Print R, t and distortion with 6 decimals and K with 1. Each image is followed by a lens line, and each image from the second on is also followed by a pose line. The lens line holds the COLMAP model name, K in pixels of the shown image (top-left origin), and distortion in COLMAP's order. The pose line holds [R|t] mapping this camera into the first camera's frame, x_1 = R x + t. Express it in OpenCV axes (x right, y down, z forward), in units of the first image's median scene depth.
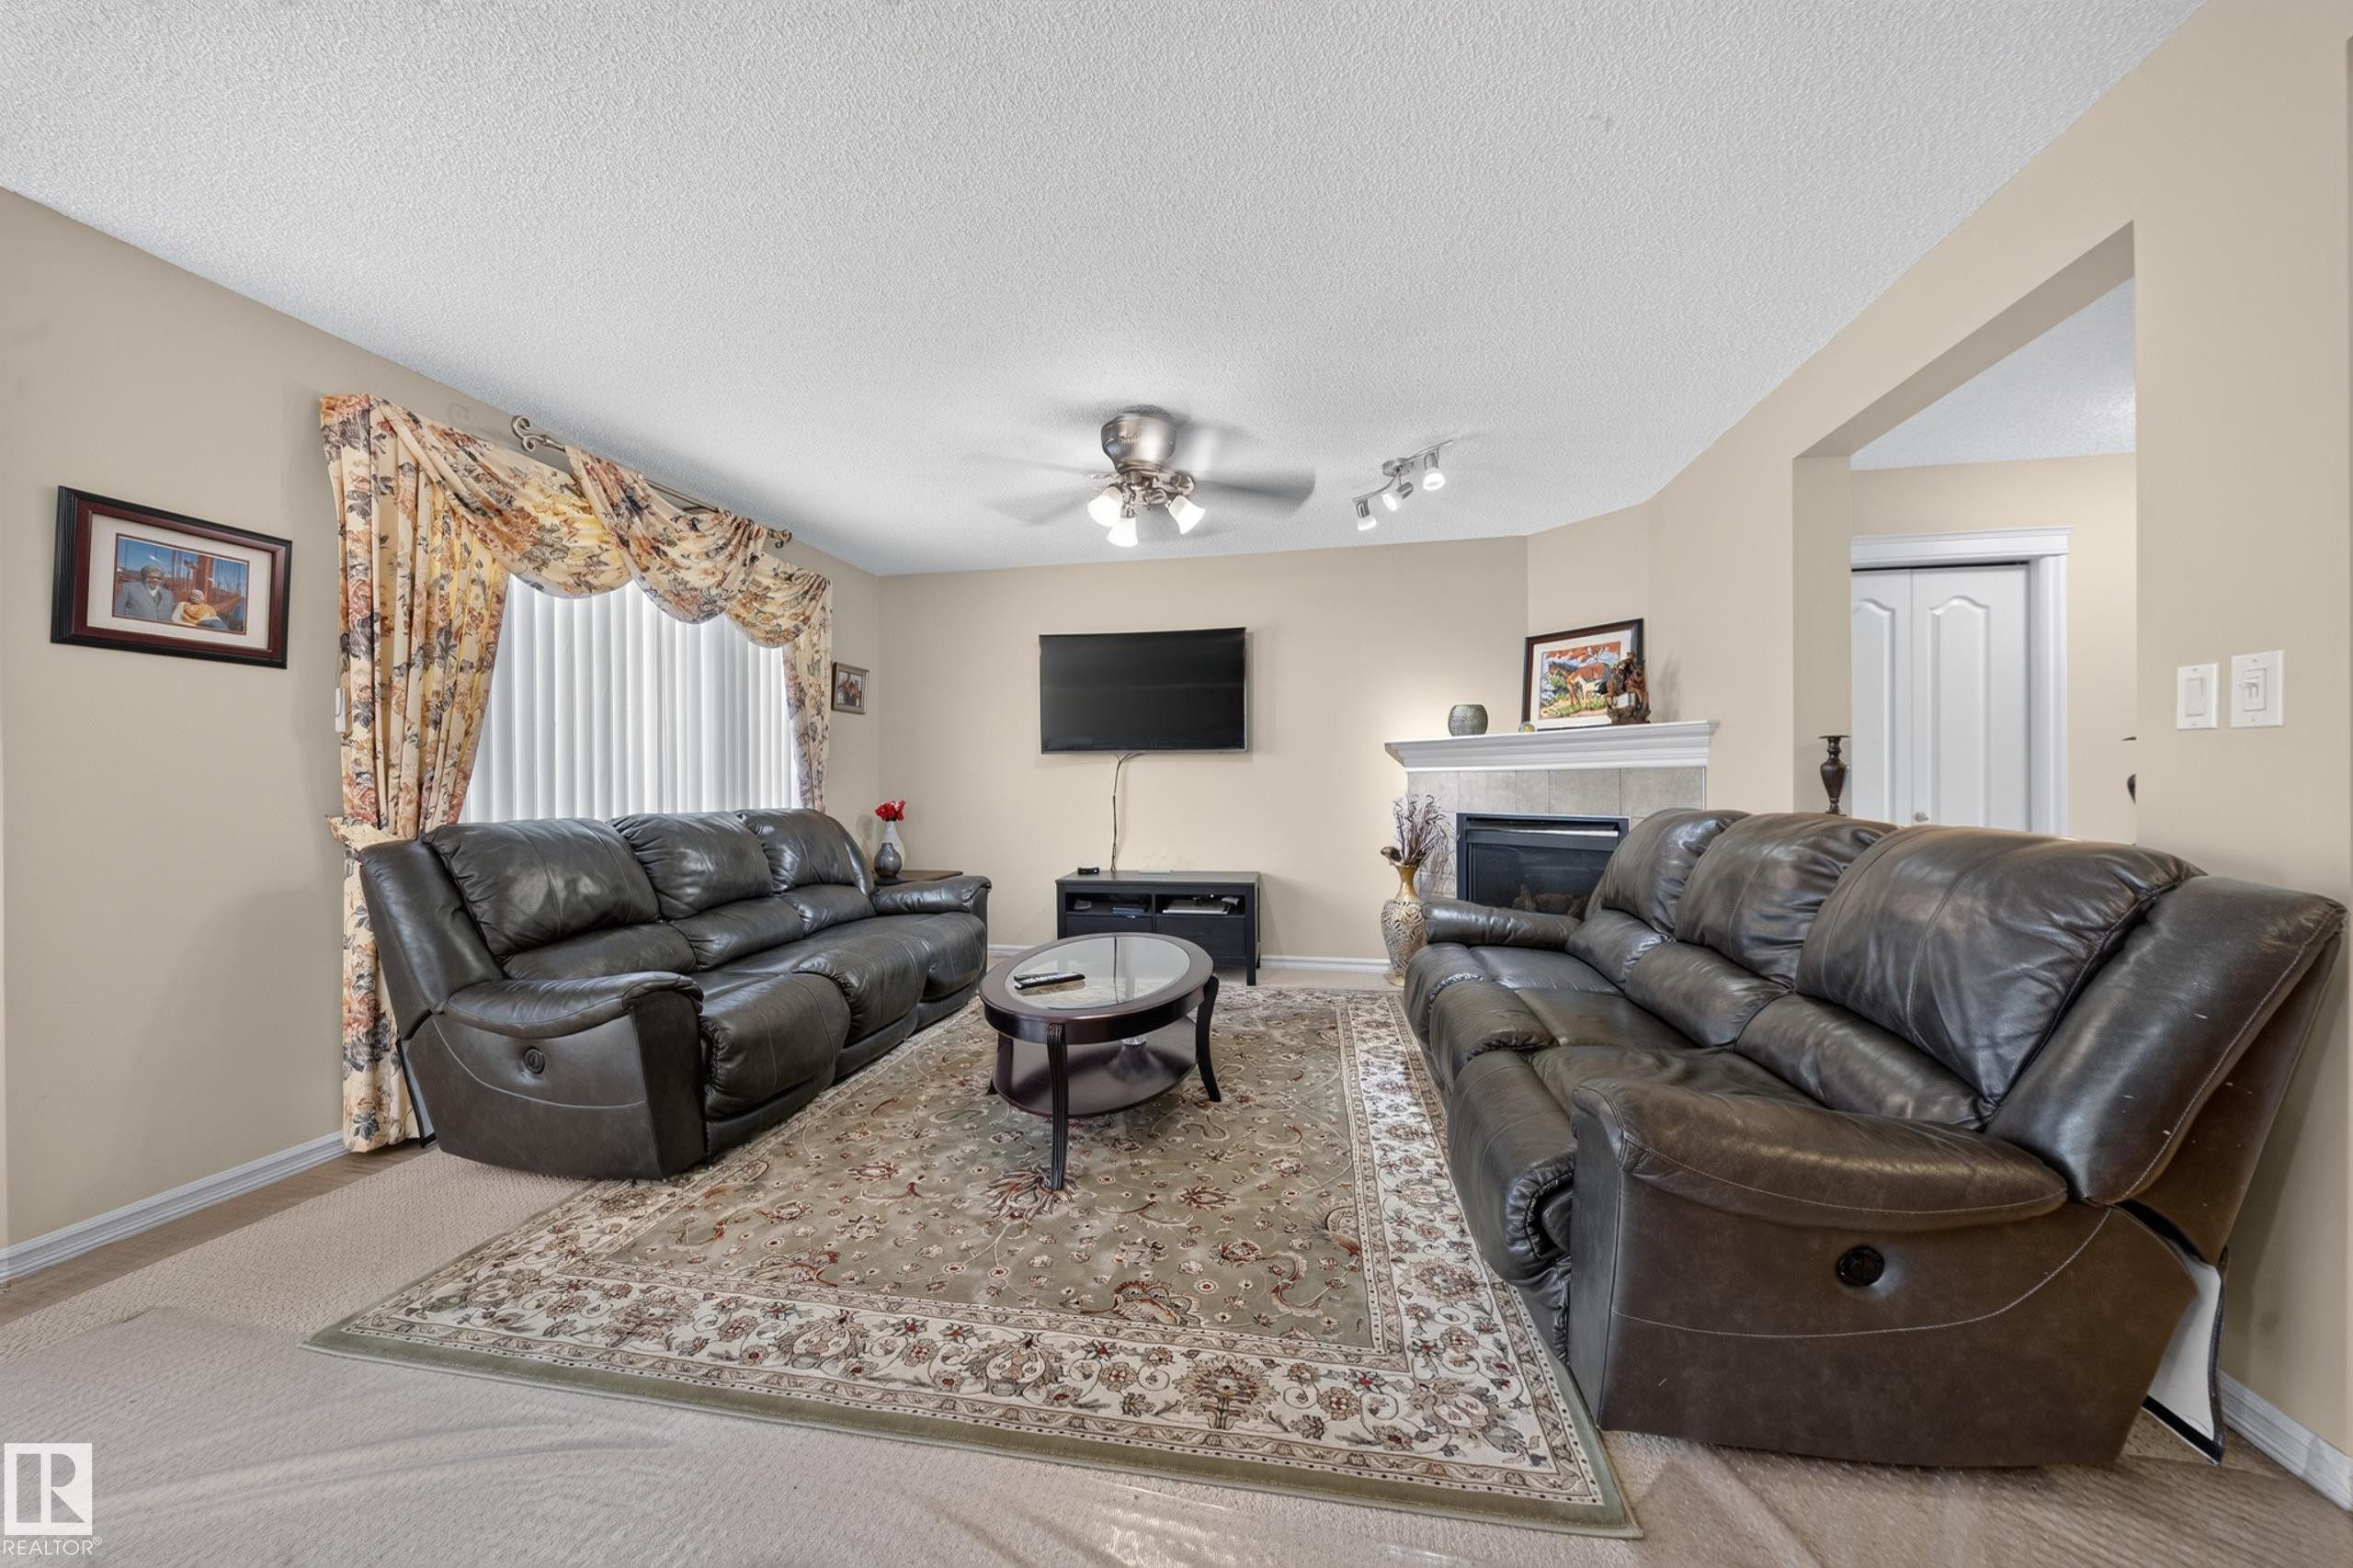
lens RADIAL K [[816.1, 0, 1176.5], [0, 816.1, 784.0], [0, 0, 1]] dist [0.009939, -0.008735]
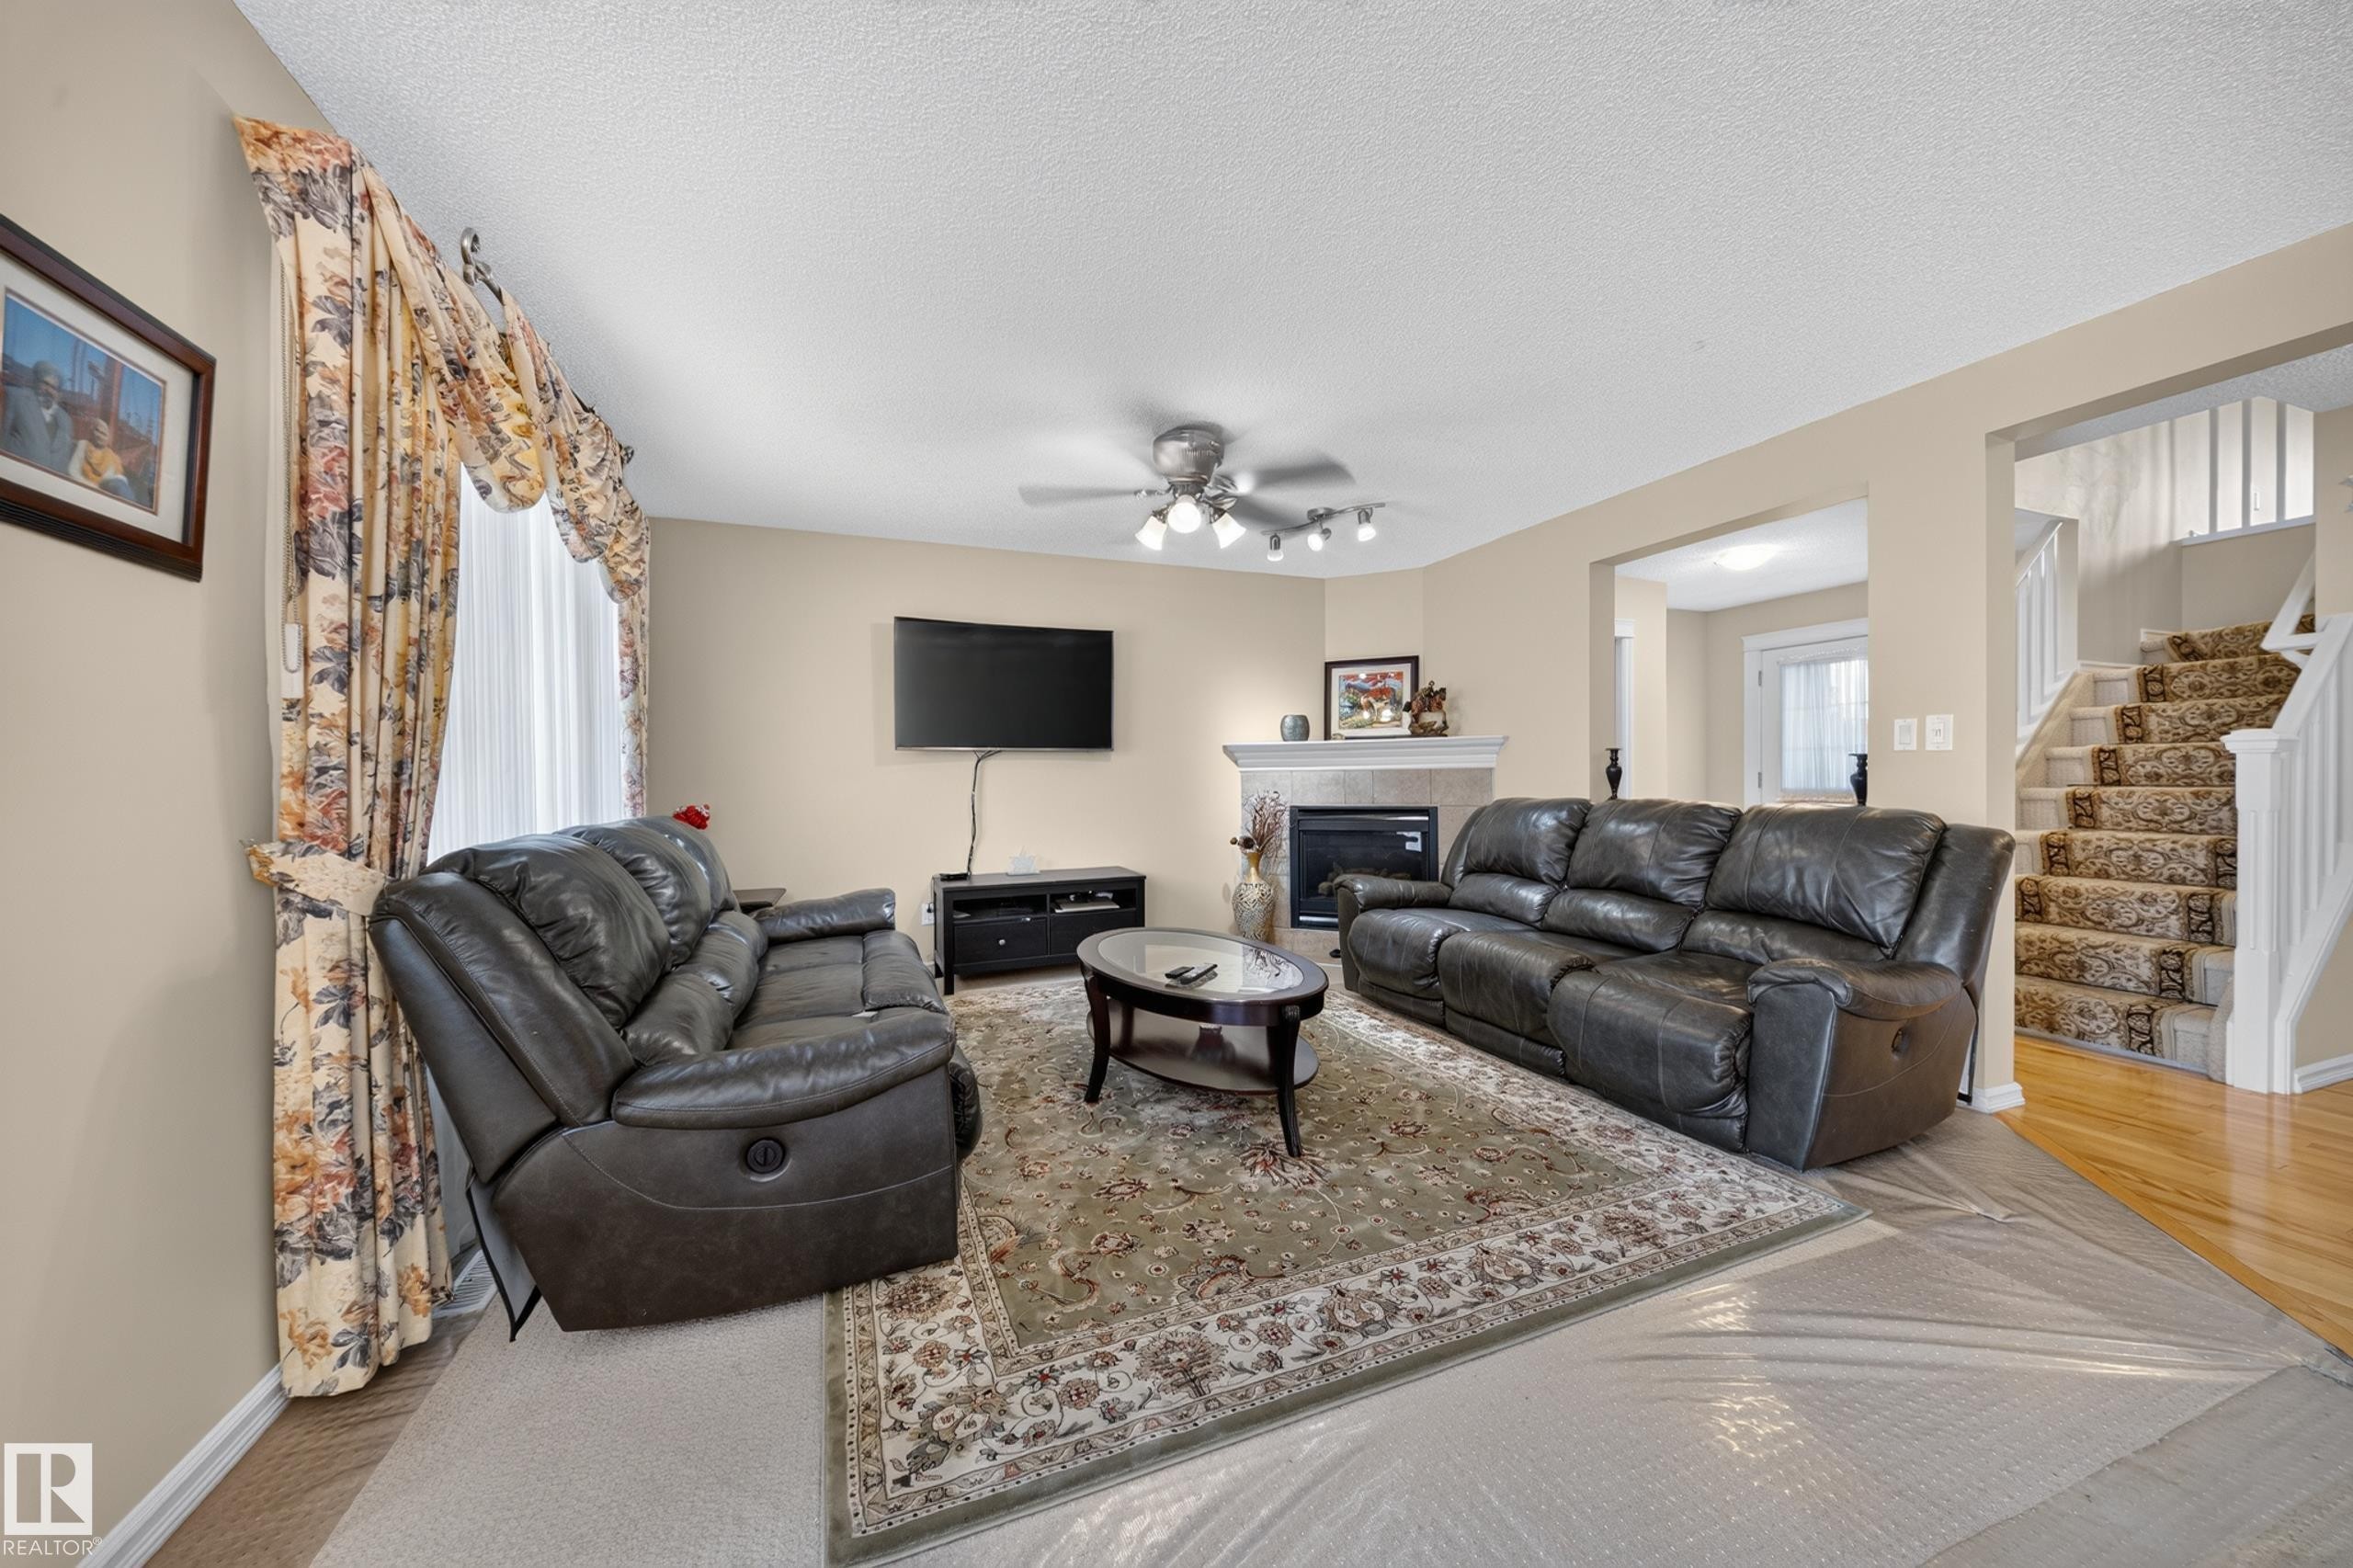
lens RADIAL K [[817.7, 0, 1176.2], [0, 817.7, 785.1], [0, 0, 1]] dist [0.010746, -0.007737]
pose [[0.845212, -0.005681, 0.534401, -0.794993], [0.004026, 0.999983, 0.004264, -0.000524], [-0.534416, -0.001453, 0.845220, 0.156991]]
